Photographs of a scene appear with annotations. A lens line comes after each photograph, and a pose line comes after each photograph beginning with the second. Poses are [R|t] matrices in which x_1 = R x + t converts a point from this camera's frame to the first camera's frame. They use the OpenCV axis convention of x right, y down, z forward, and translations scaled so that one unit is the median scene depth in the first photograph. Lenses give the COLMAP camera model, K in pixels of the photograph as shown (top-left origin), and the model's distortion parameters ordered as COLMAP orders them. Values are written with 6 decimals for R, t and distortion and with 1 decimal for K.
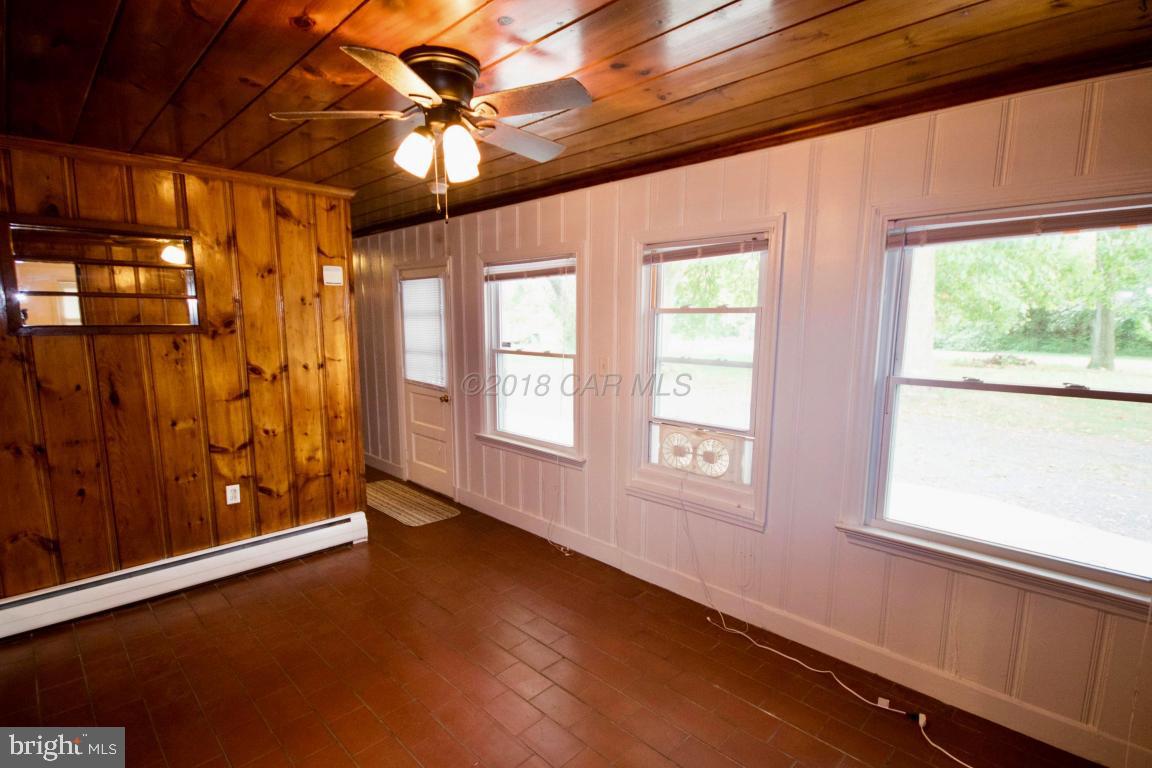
lens RADIAL K [[548.4, 0, 580.2], [0, 548.4, 401.2], [0, 0, 1]] dist [-0.000499, -0.000630]
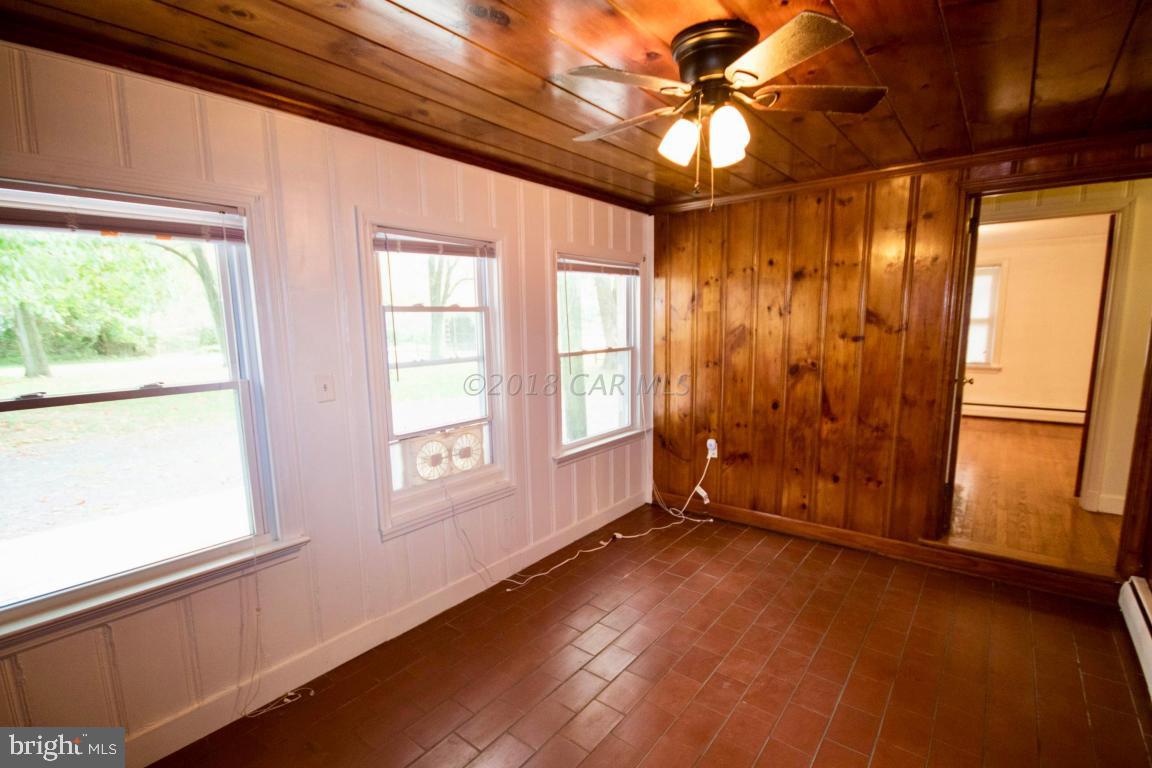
lens RADIAL K [[531.8, 0, 572.8], [0, 531.8, 402.7], [0, 0, 1]] dist [-0.003214, -0.001381]
pose [[-0.092410, -0.155593, 0.983489, -0.727037], [0.163377, 0.971960, 0.169121, -0.120489], [-0.982226, 0.176308, -0.064399, 0.829118]]
